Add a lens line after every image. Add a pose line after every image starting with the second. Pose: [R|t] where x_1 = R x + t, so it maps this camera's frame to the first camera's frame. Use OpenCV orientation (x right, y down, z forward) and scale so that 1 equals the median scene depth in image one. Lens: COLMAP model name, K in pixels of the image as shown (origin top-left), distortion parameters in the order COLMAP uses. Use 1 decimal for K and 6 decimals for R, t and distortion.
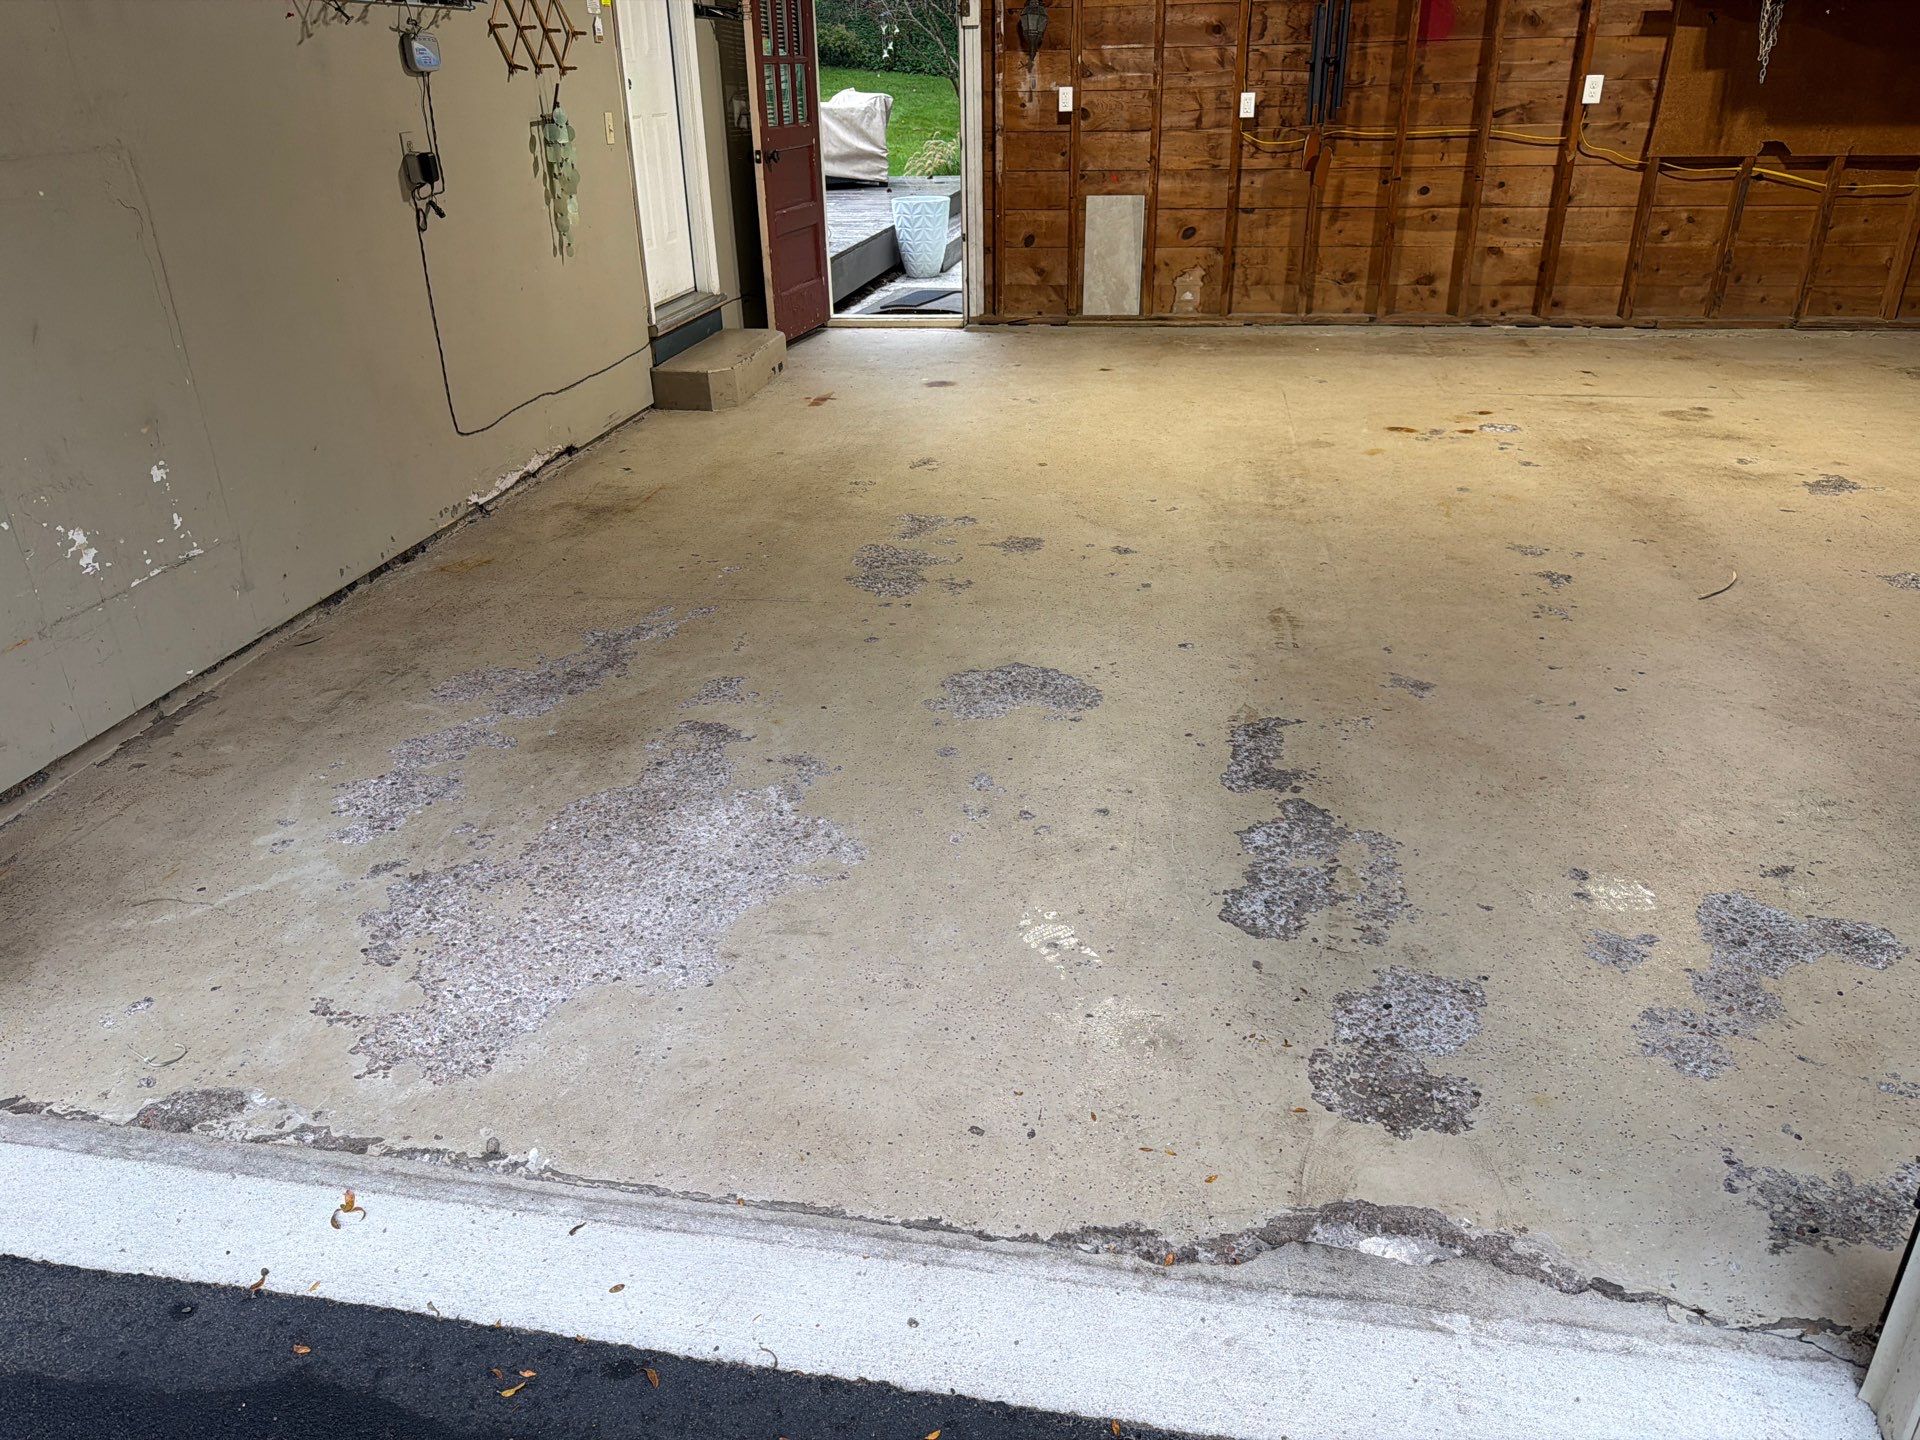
lens RADIAL K [[1356.5, 0, 946.6], [0, 1356.5, 730.5], [0, 0, 1]] dist [0.034884, -0.041861]
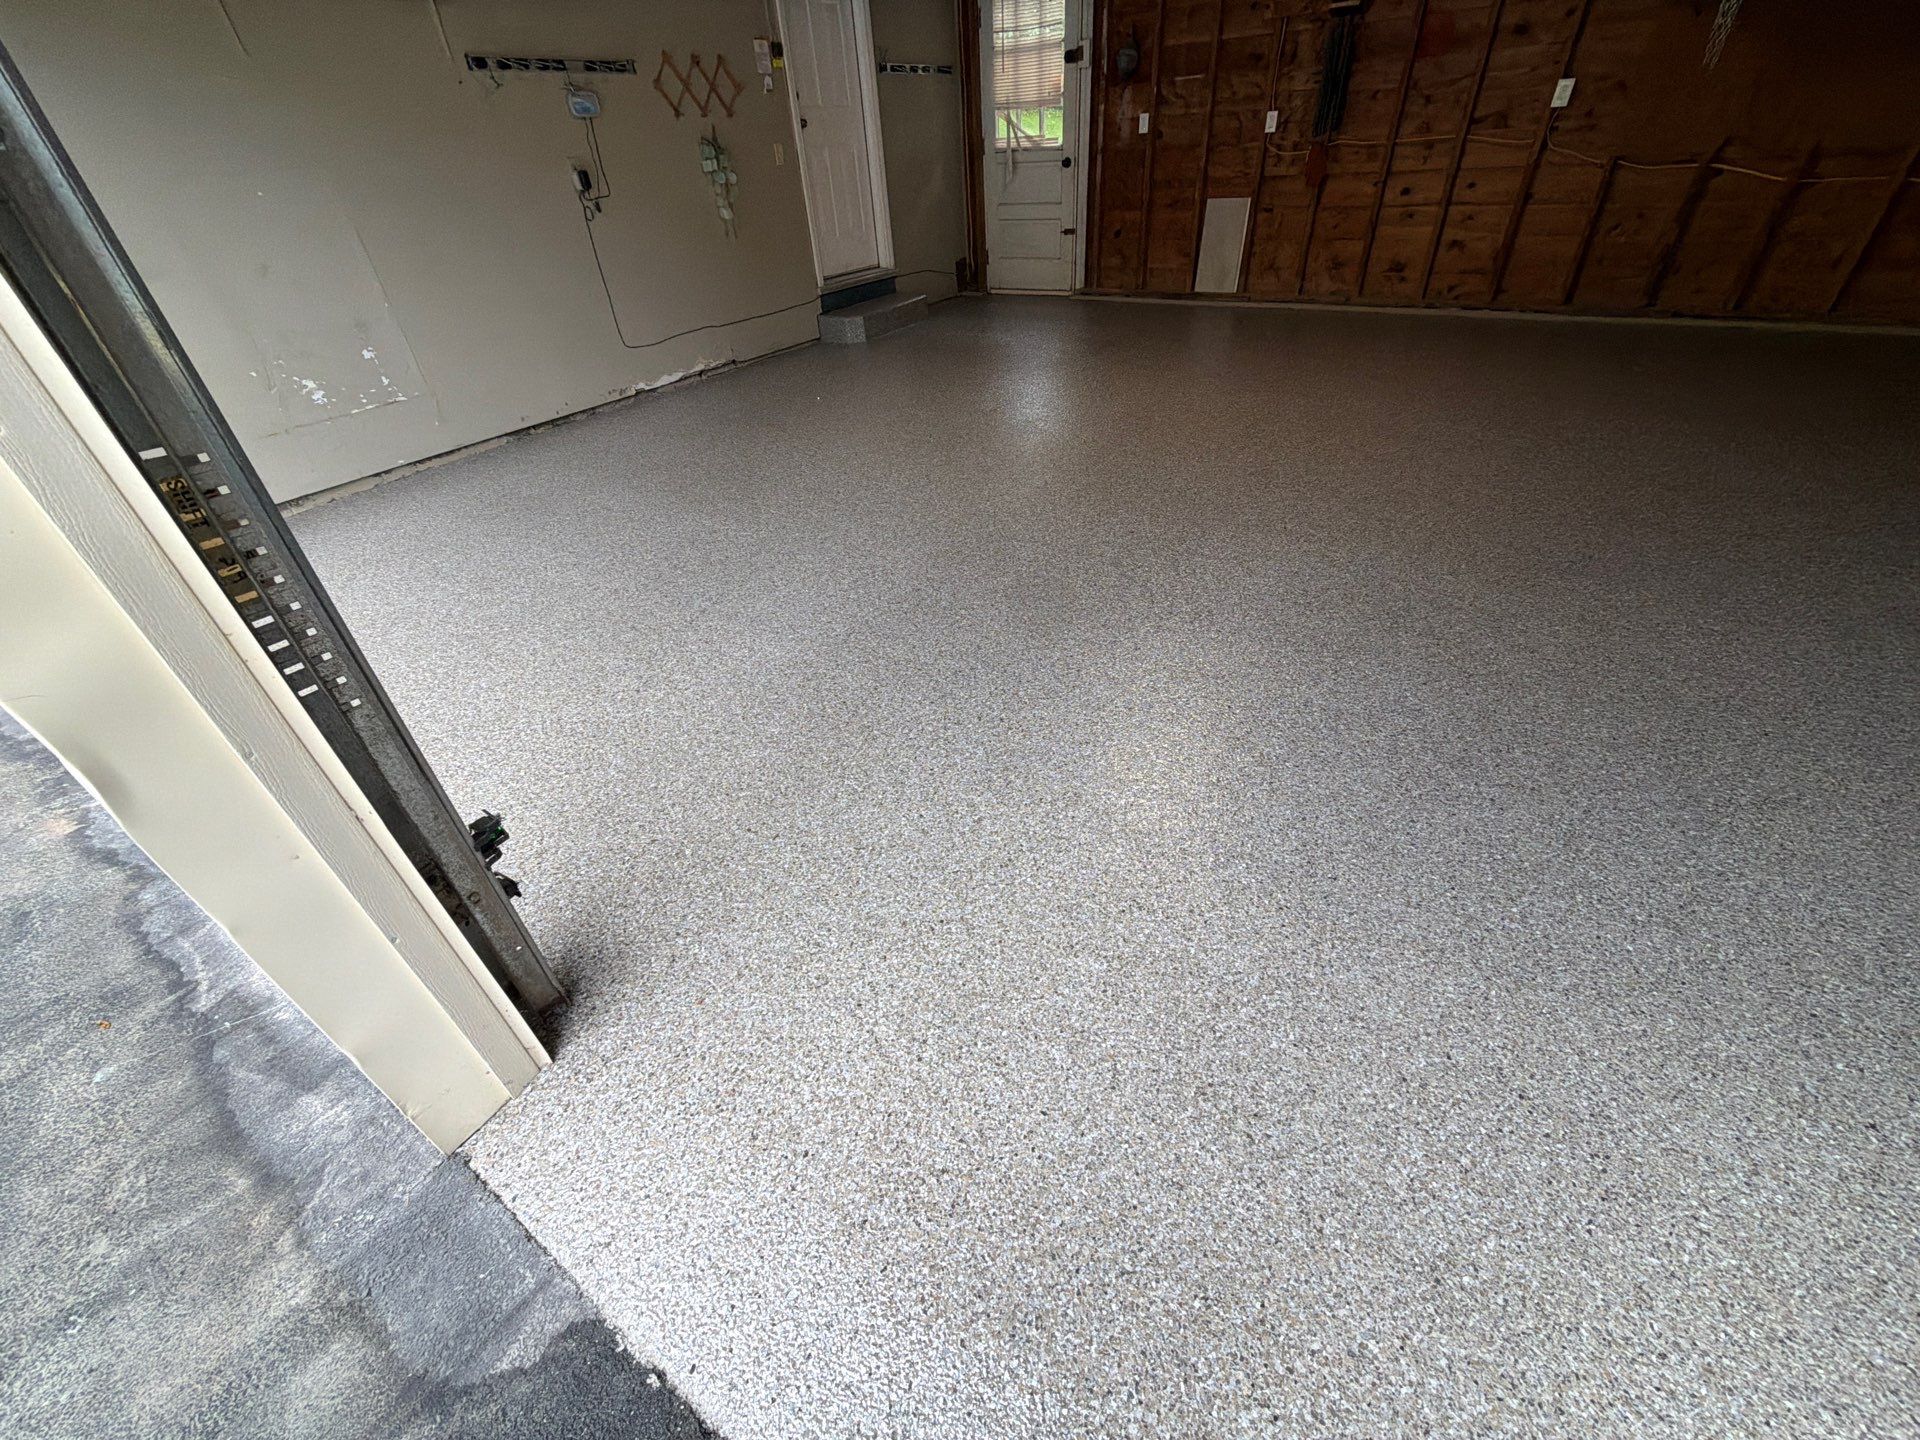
lens RADIAL K [[763.0, 0, 954.9], [0, 763.0, 719.8], [0, 0, 1]] dist [-0.001459, 0.000147]
pose [[0.916533, 0.215692, -0.336814, 0.489105], [-0.139797, 0.961769, 0.235493, -0.041081], [0.374731, -0.168751, 0.911647, 0.159485]]
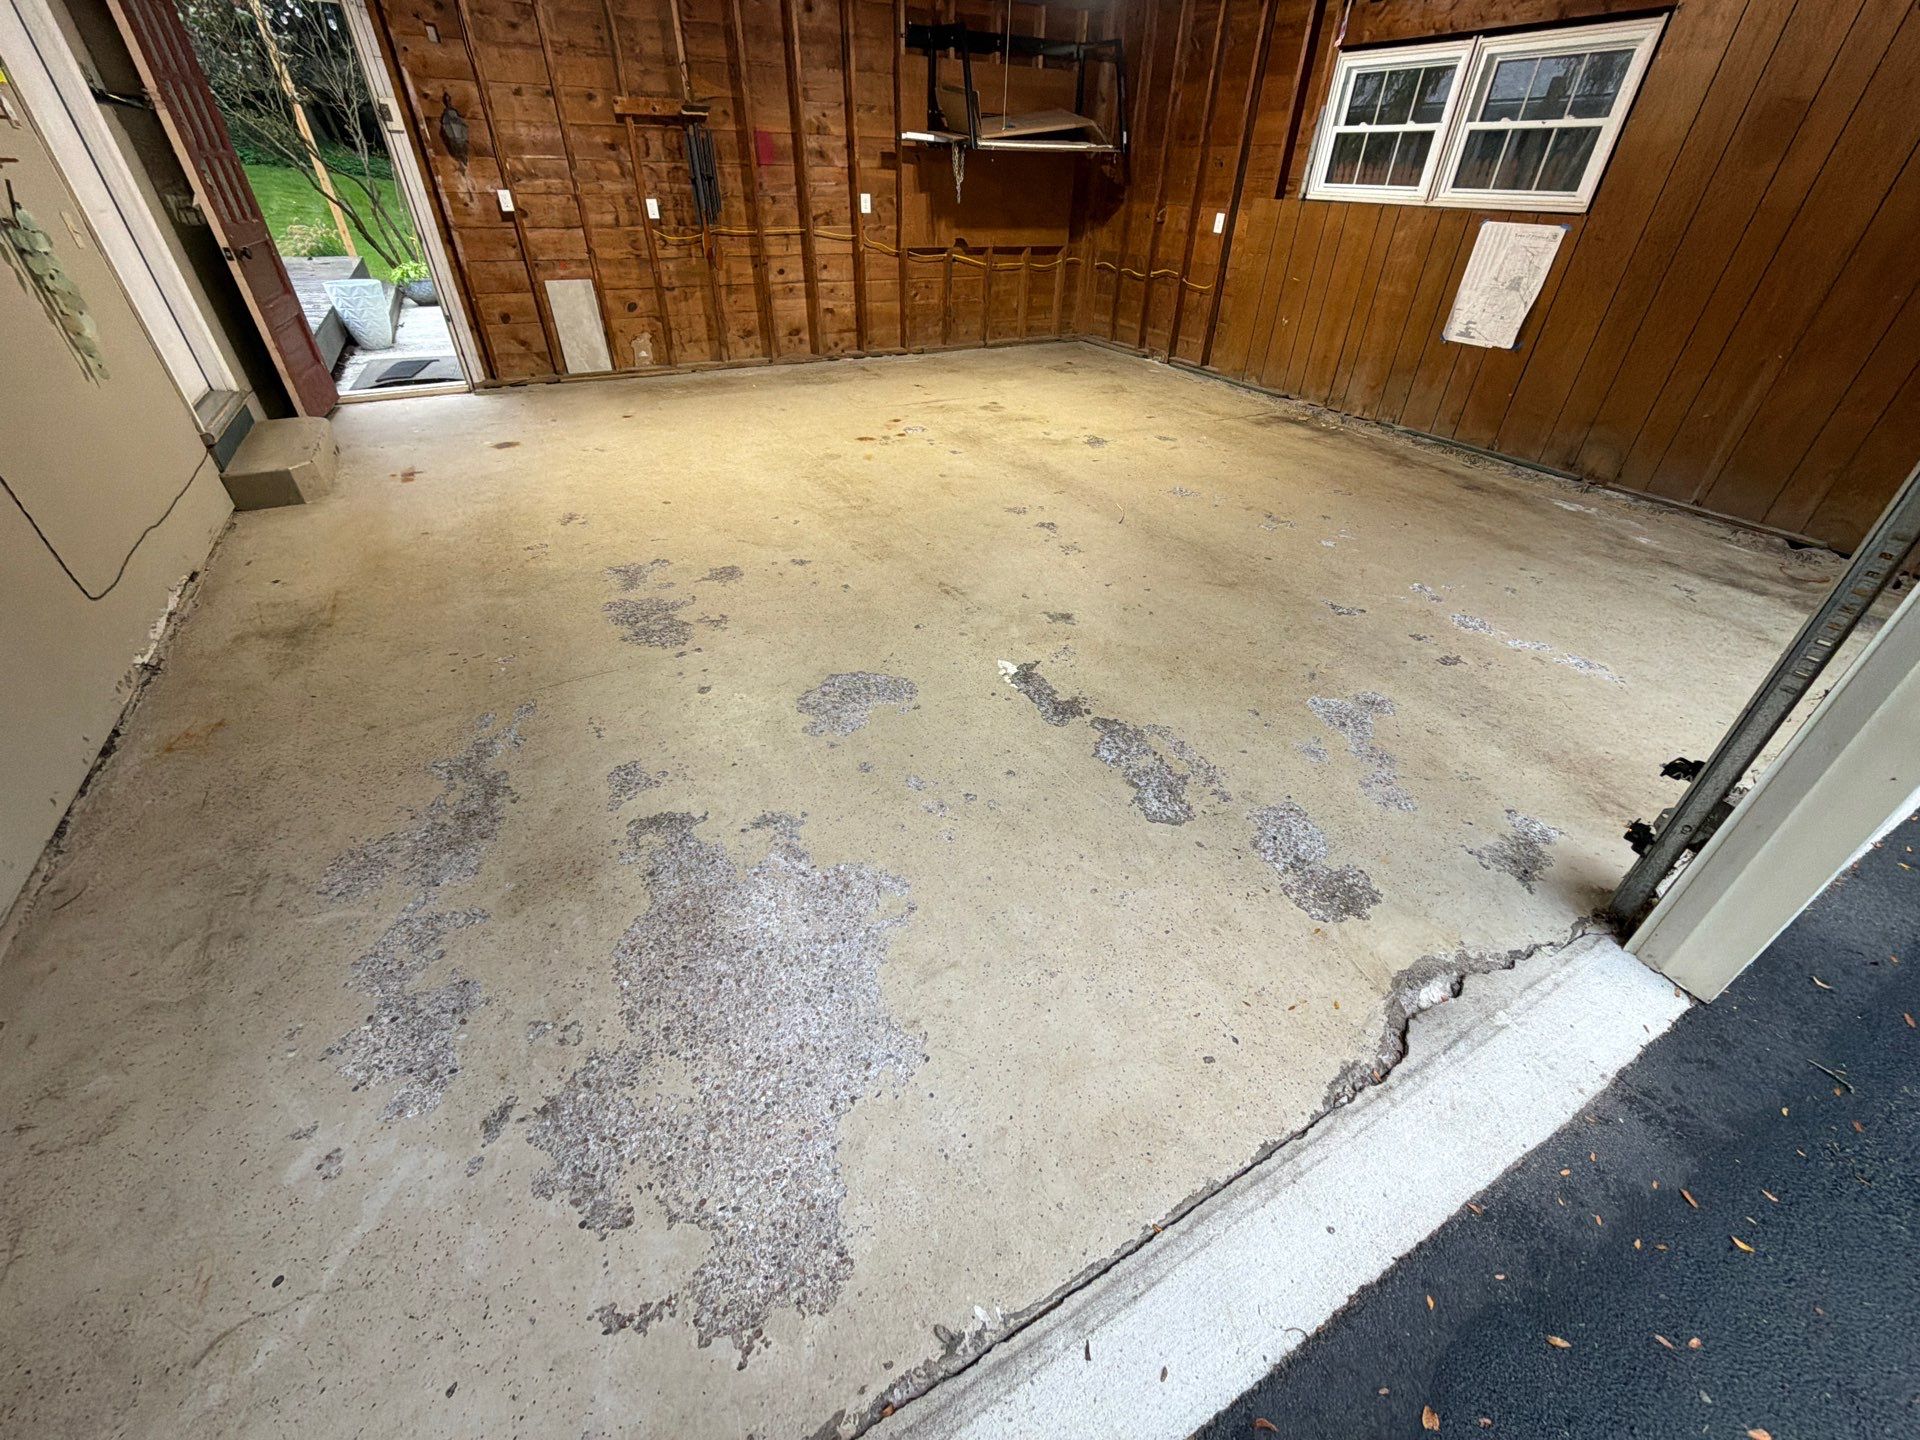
lens RADIAL K [[763.5, 0, 960.0], [0, 763.5, 720.0], [0, 0, 1]] dist [0.000216, -0.000024]
pose [[0.772612, -0.339298, 0.536607, -0.209026], [0.242865, 0.938878, 0.243975, -0.124877], [-0.586589, -0.058174, 0.807793, 0.235215]]
